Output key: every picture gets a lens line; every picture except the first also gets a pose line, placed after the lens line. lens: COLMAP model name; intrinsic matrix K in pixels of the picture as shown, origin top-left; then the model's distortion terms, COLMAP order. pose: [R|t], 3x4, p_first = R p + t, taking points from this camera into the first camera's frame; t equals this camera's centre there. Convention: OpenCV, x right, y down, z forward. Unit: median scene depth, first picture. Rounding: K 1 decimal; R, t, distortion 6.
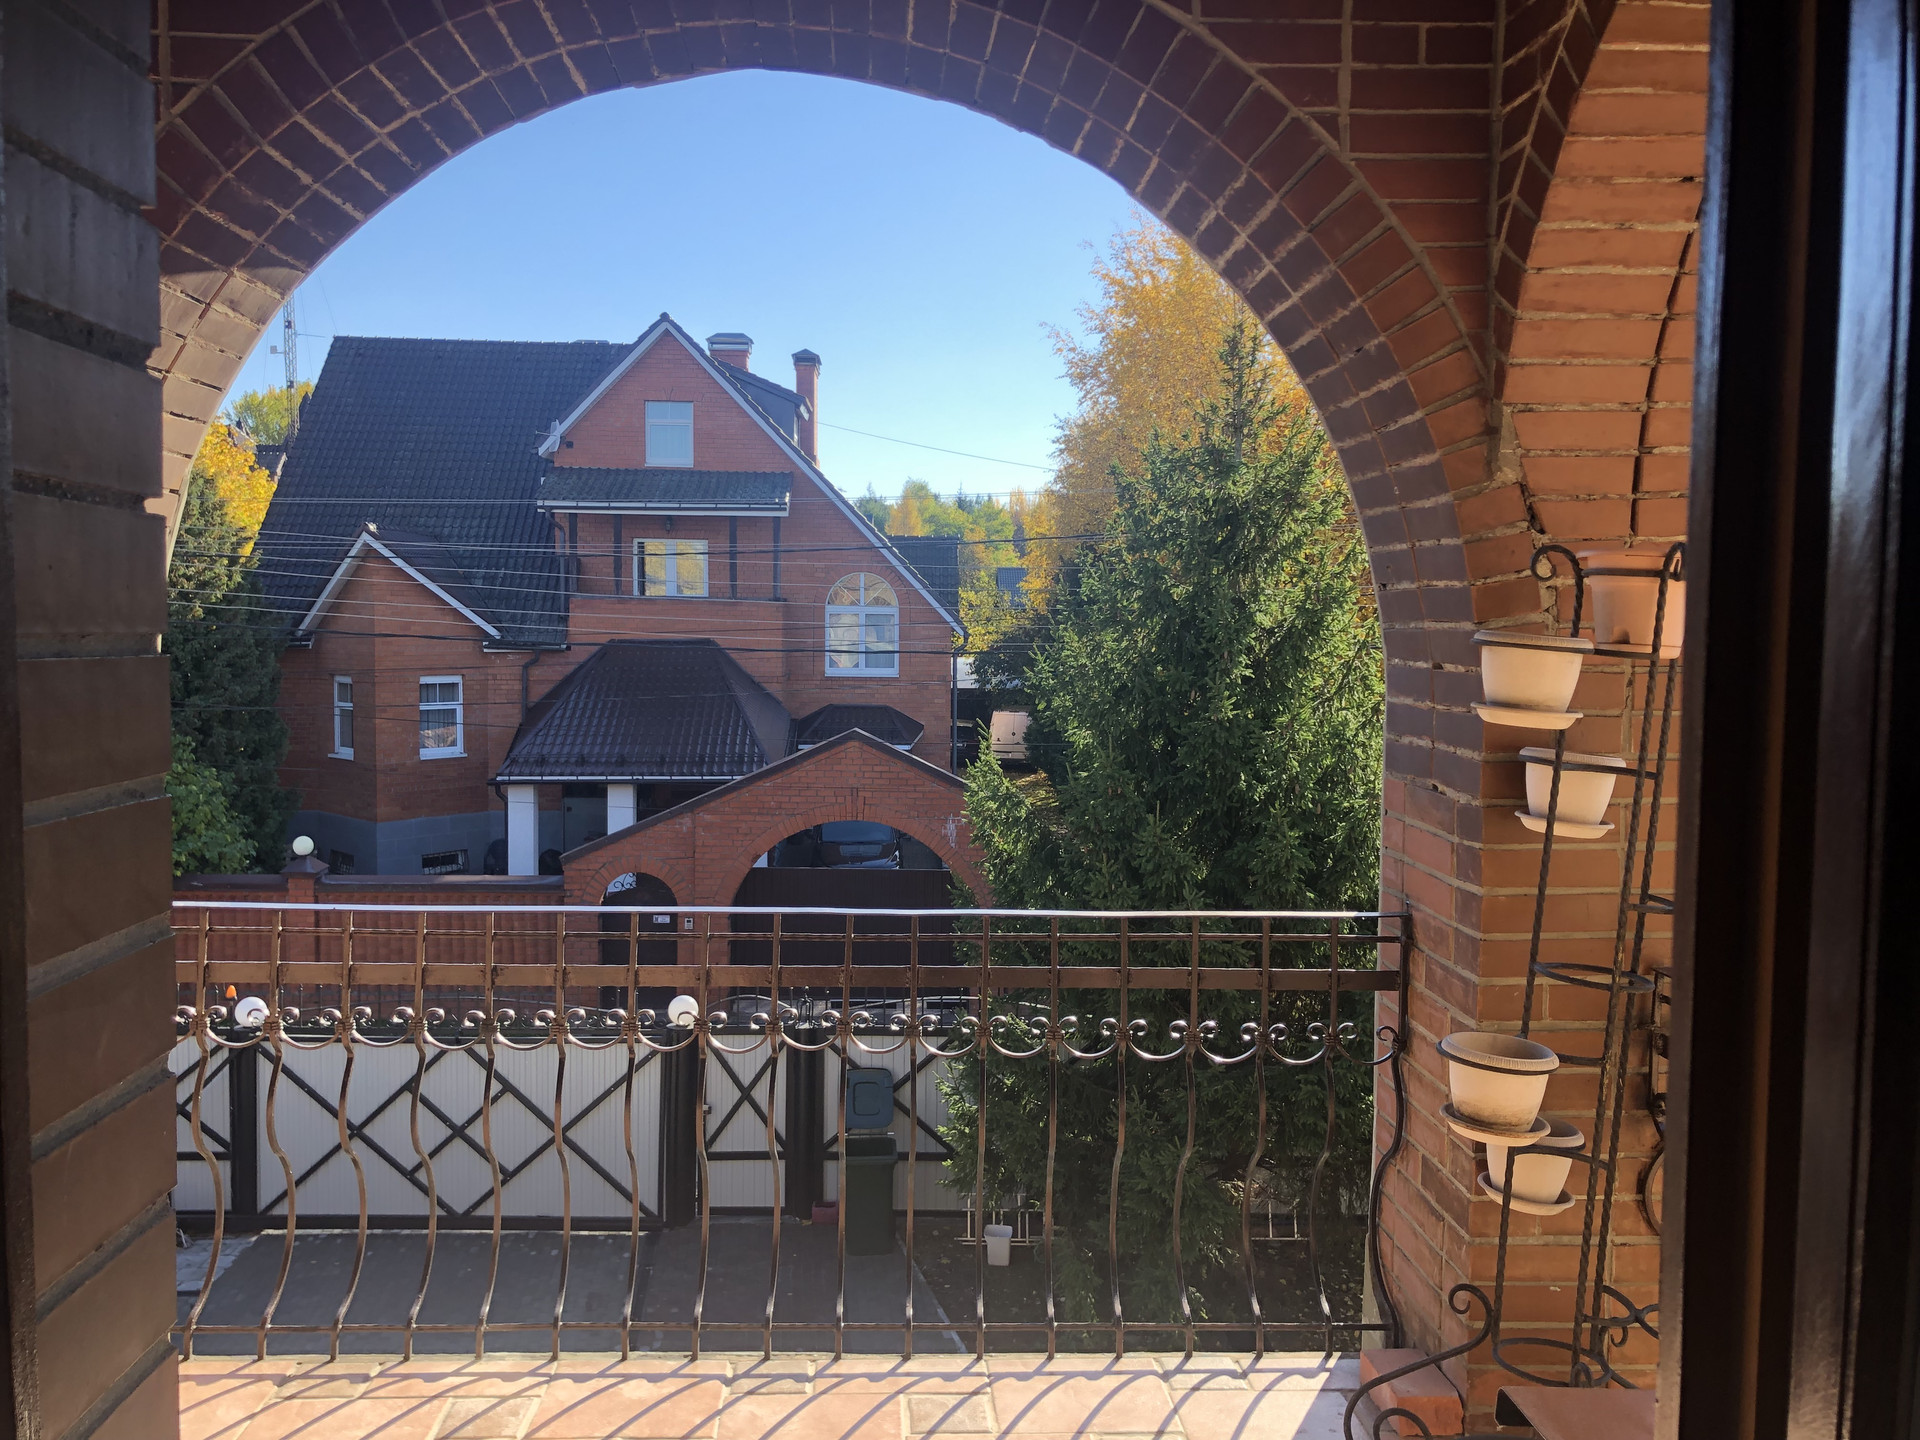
lens RADIAL K [[1605.5, 0, 960.0], [0, 1605.5, 720.0], [0, 0, 1]] dist [0.089856, -0.226174]
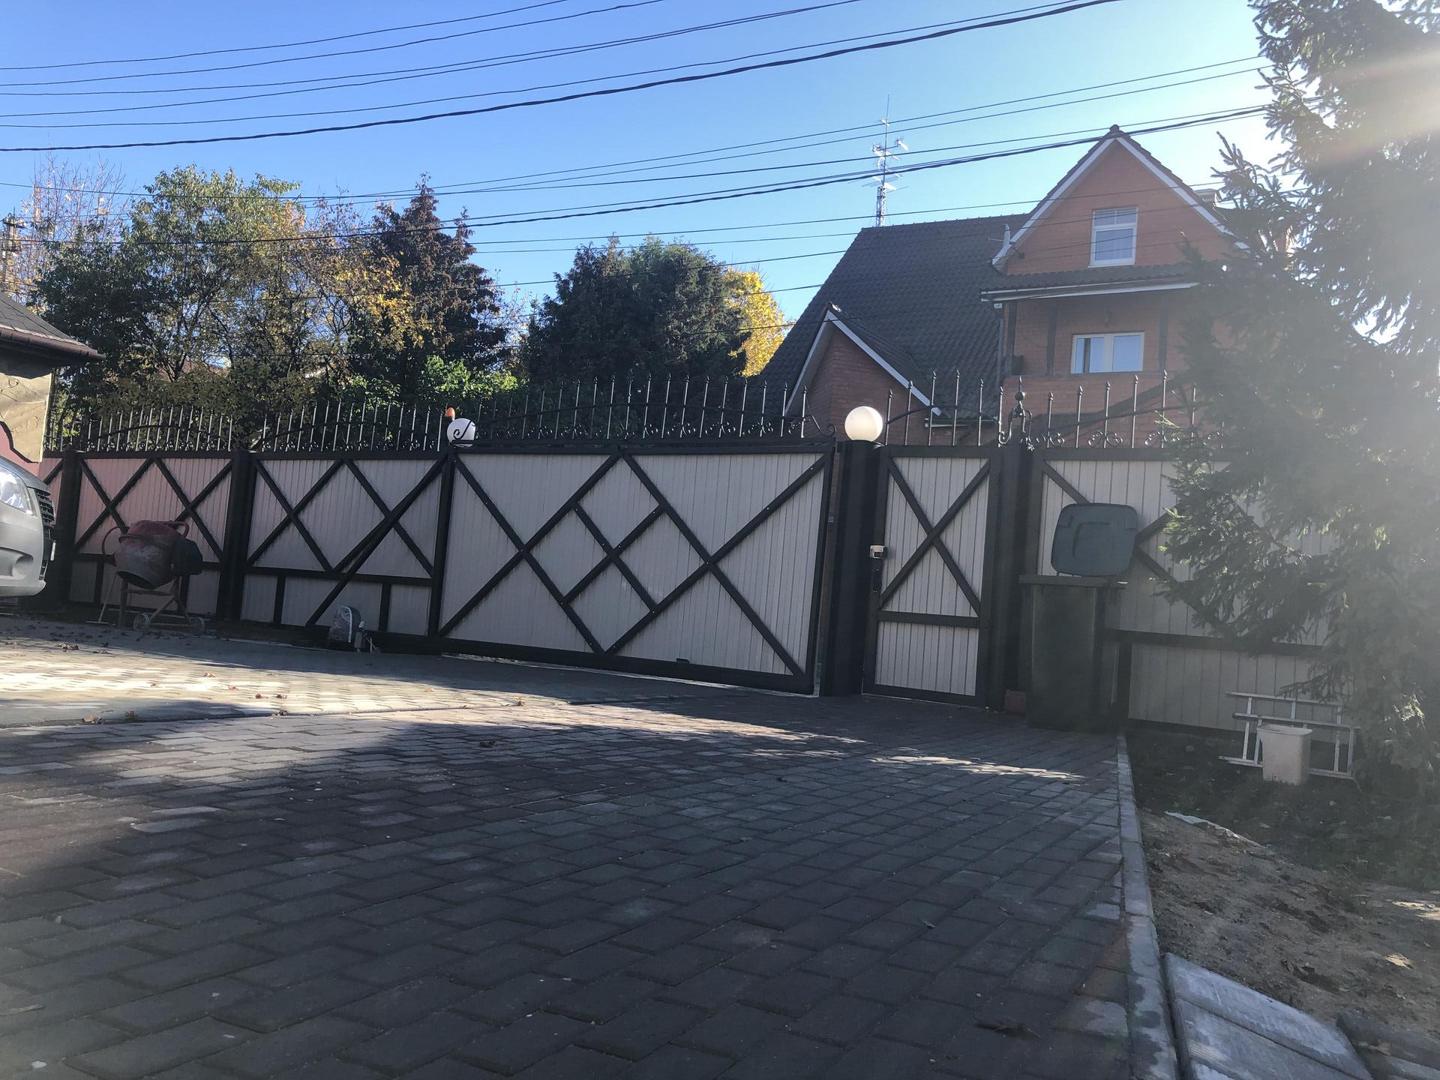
lens RADIAL K [[1204.1, 0, 720.0], [0, 1204.1, 540.0], [0, 0, 1]] dist [0.089856, -0.226174]
pose [[0.845740, 0.033552, -0.532539, 0.081948], [-0.104895, 0.989001, -0.104276, 0.301361], [0.523183, 0.144051, 0.839957, 0.473756]]
